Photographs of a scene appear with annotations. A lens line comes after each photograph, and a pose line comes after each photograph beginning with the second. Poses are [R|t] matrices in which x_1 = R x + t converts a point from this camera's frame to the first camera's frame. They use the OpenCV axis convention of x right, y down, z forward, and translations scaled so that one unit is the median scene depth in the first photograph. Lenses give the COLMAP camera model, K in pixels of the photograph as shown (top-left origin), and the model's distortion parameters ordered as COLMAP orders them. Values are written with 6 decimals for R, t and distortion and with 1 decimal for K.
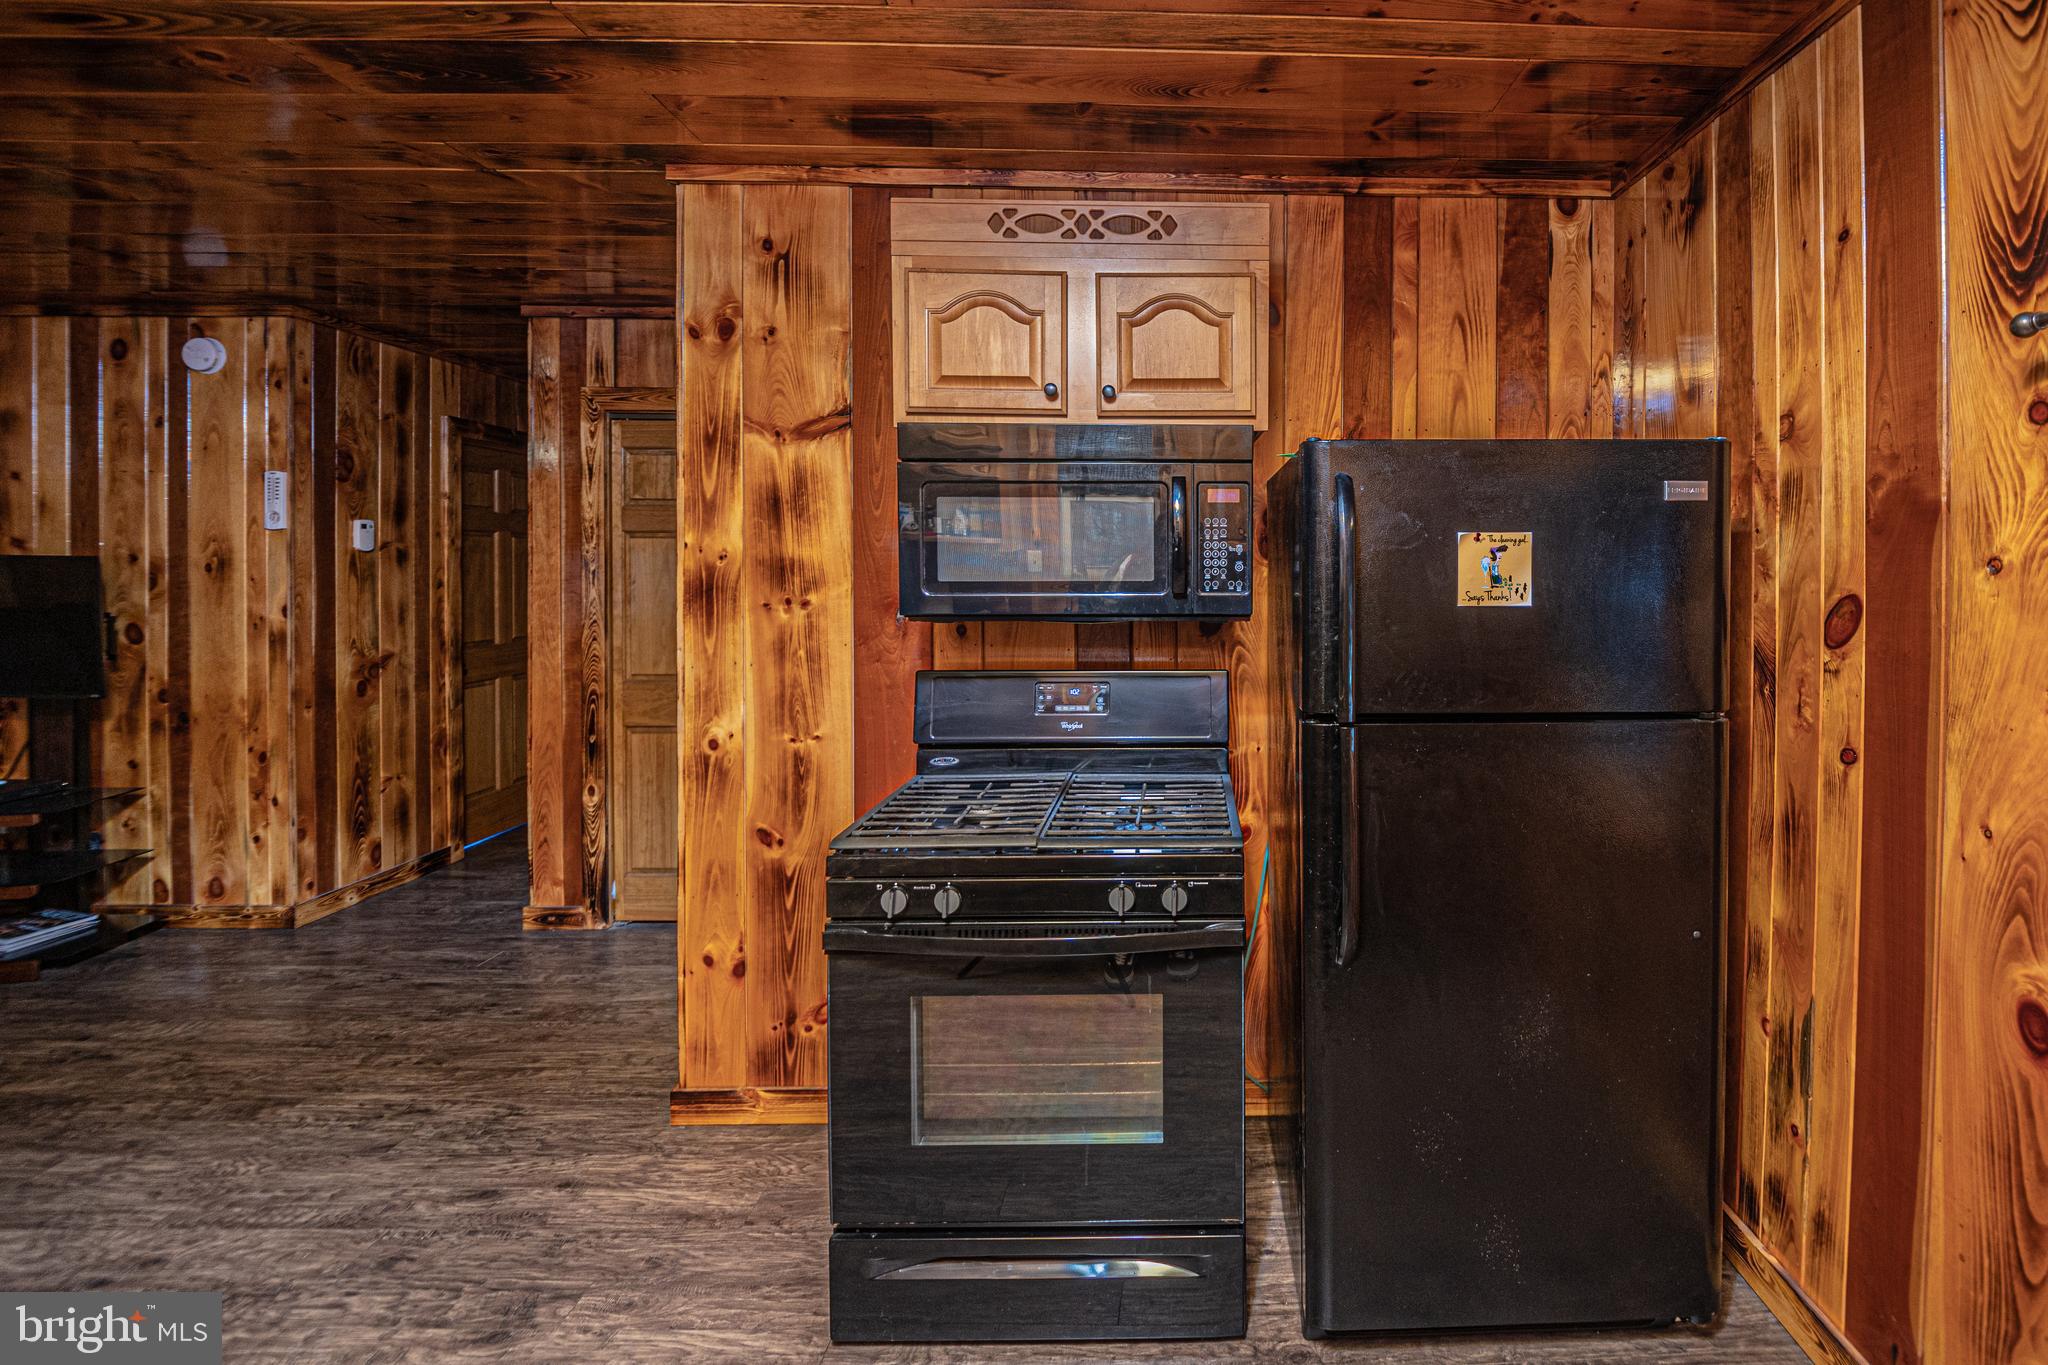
lens RADIAL K [[882.9, 0, 927.4], [0, 882.9, 578.2], [0, 0, 1]] dist [-0.002113, -0.001034]
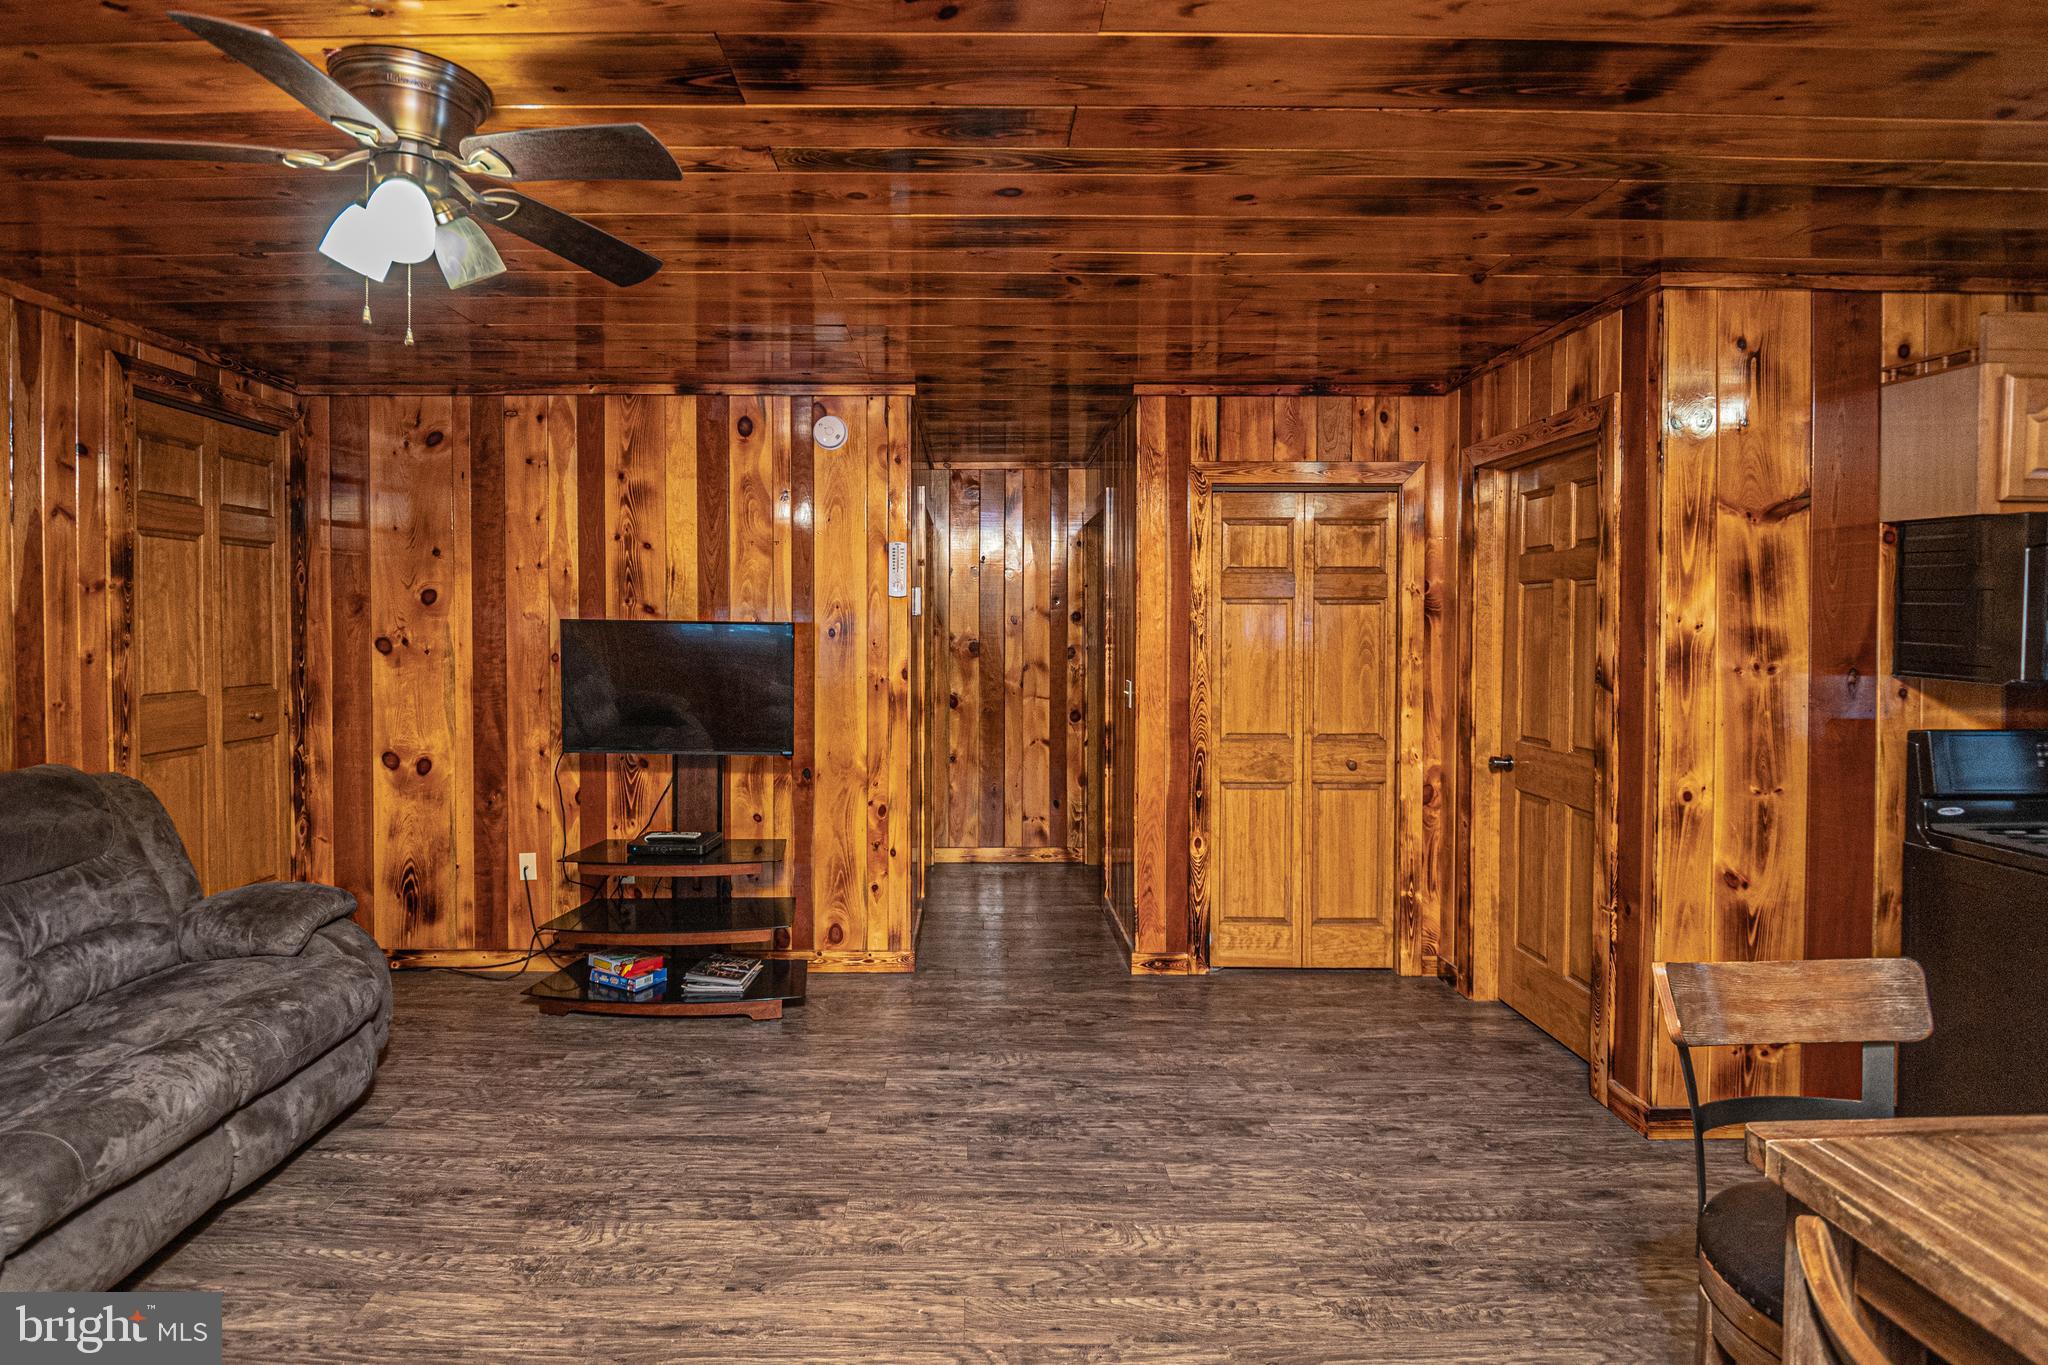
lens RADIAL K [[881.5, 0, 1022.7], [0, 881.5, 638.0], [0, 0, 1]] dist [-0.007417, -0.000422]
pose [[0.999910, -0.000105, -0.013388, -0.578490], [0.000110, 1.000000, 0.000365, -0.005654], [0.013388, -0.000366, 0.999910, -0.059036]]
